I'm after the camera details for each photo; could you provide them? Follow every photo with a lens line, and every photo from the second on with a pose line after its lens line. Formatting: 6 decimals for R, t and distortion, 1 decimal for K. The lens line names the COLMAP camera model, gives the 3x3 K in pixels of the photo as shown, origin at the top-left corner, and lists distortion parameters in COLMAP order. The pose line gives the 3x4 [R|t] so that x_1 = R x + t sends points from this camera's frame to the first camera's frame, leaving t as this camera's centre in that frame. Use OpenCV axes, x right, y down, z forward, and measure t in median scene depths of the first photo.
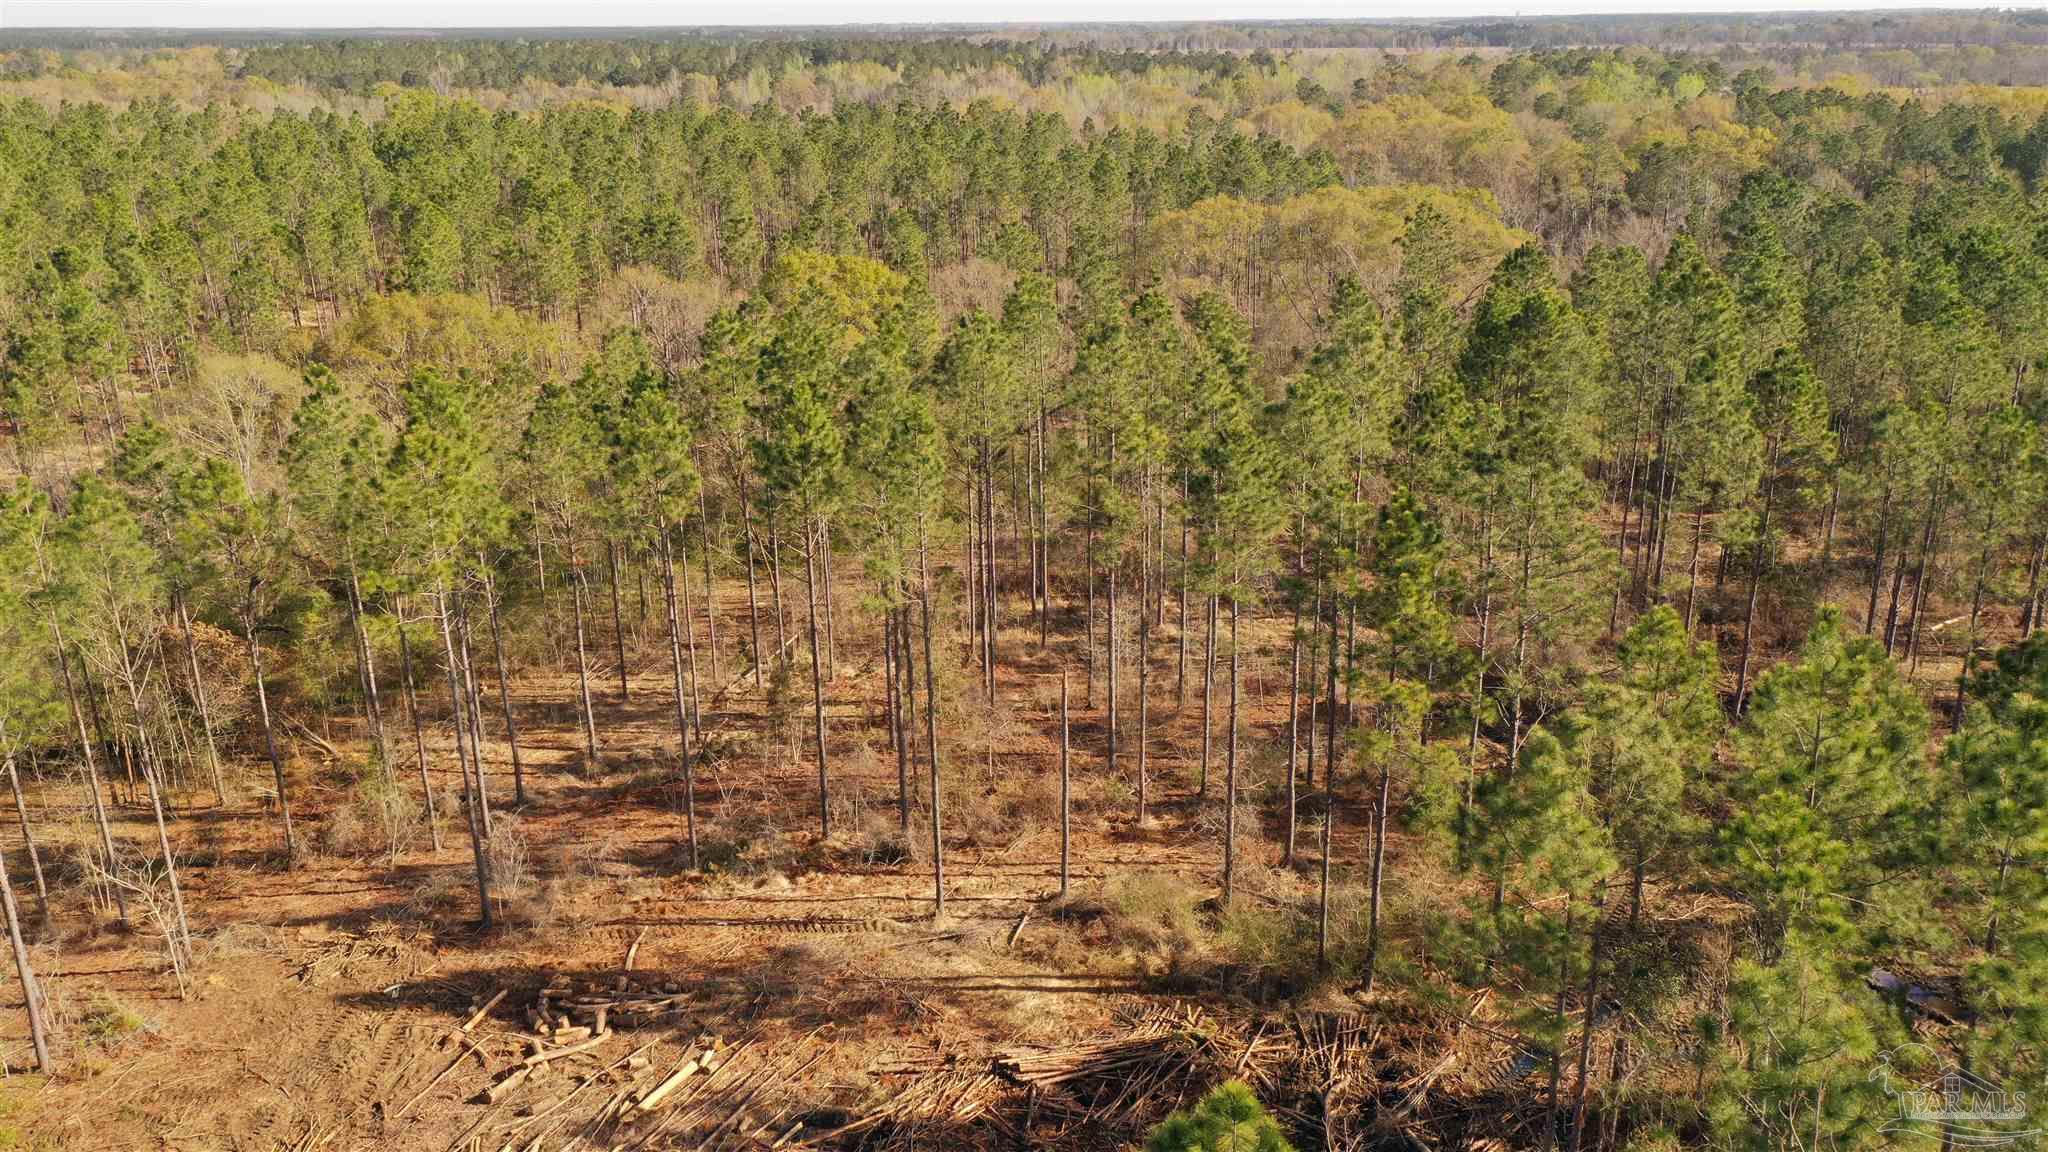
lens RADIAL K [[1634.4, 0, 1032.7], [0, 1634.4, 578.9], [0, 0, 1]] dist [0.010792, 0.012257]
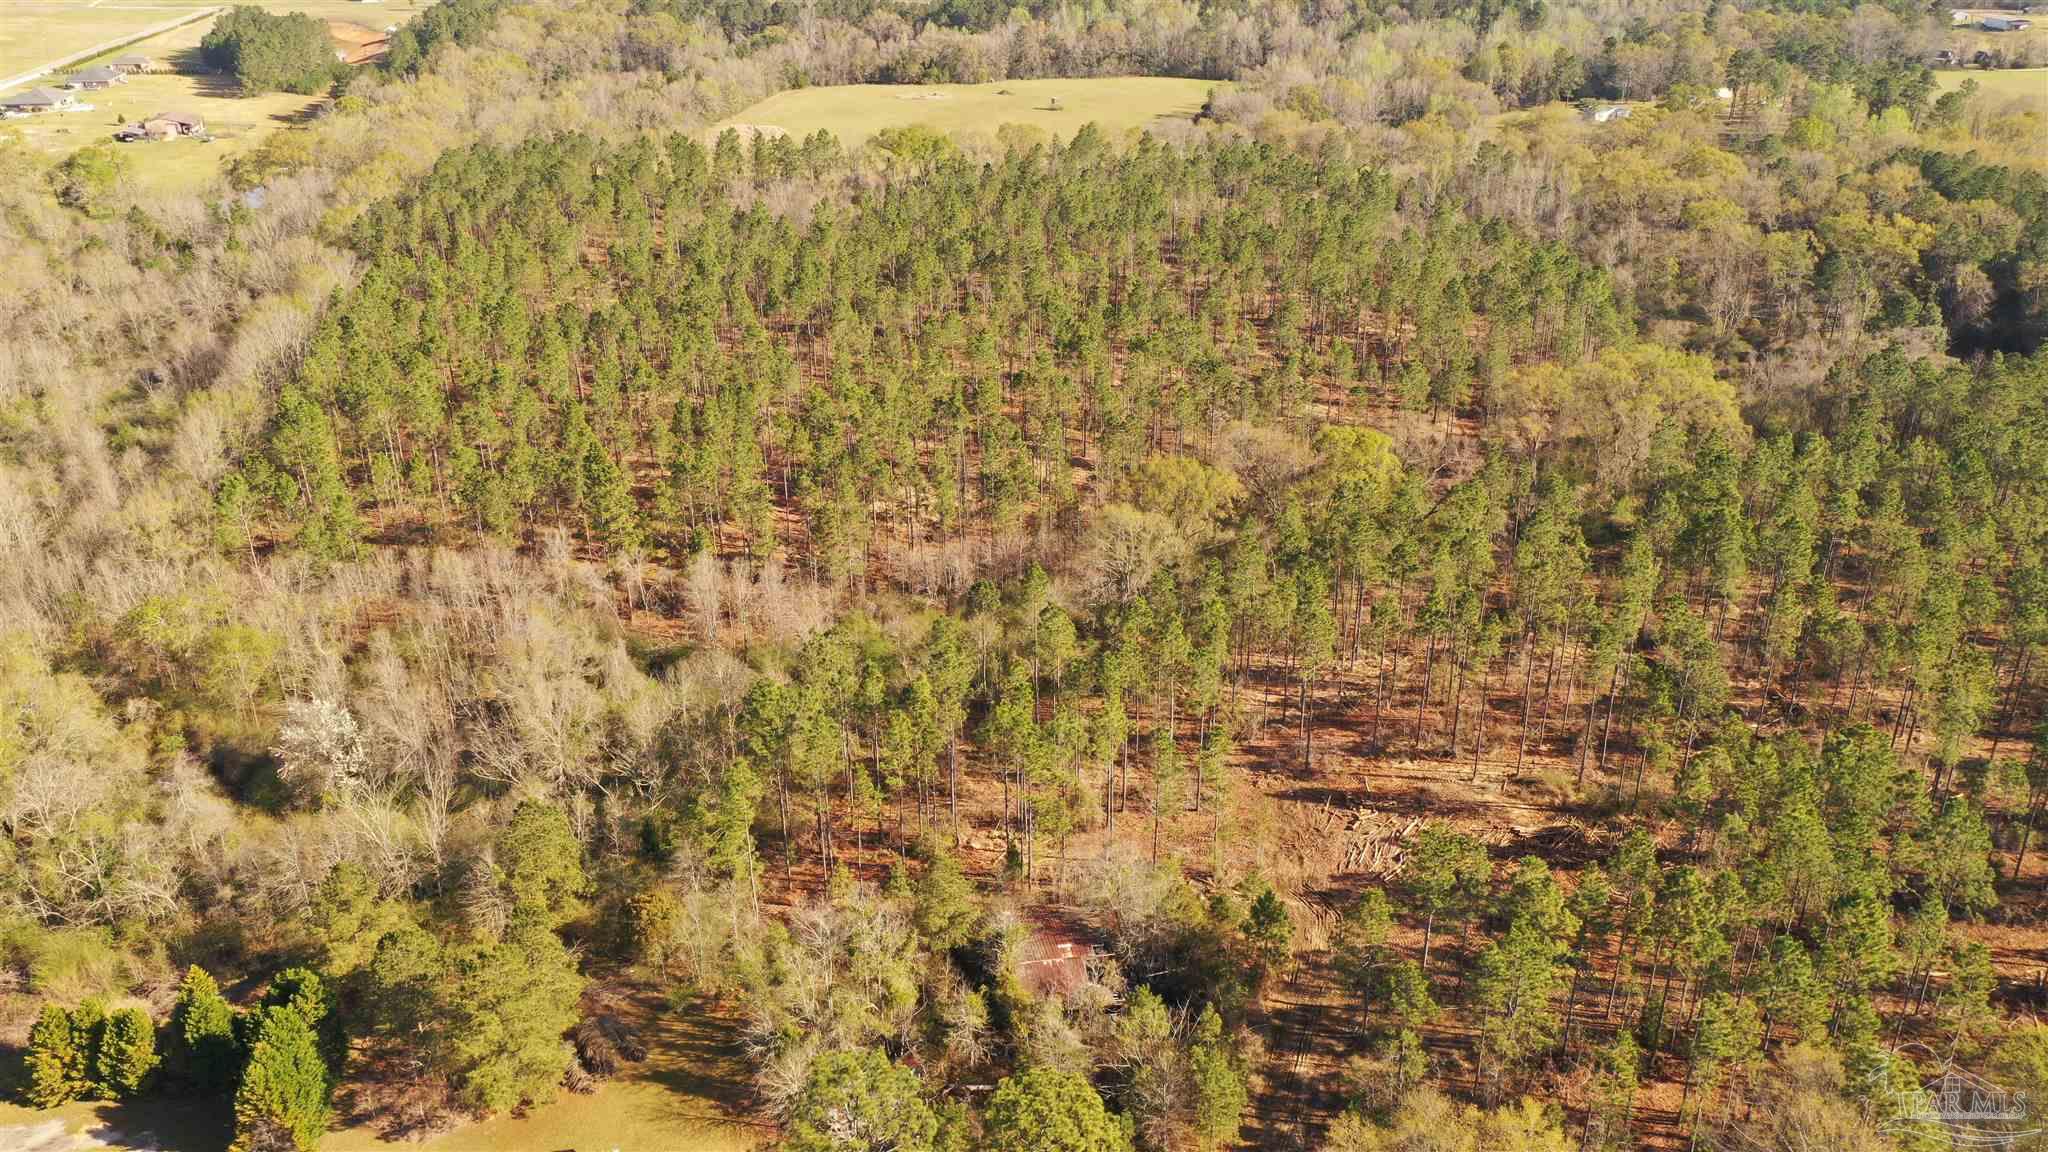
lens RADIAL K [[1637.4, 0, 1013.6], [0, 1637.4, 563.9], [0, 0, 1]] dist [0.005355, 0.010481]
pose [[0.992332, 0.050433, -0.112847, -0.561704], [-0.038194, 0.993405, 0.108106, -0.453434], [0.117554, -0.102967, 0.987714, -1.907367]]
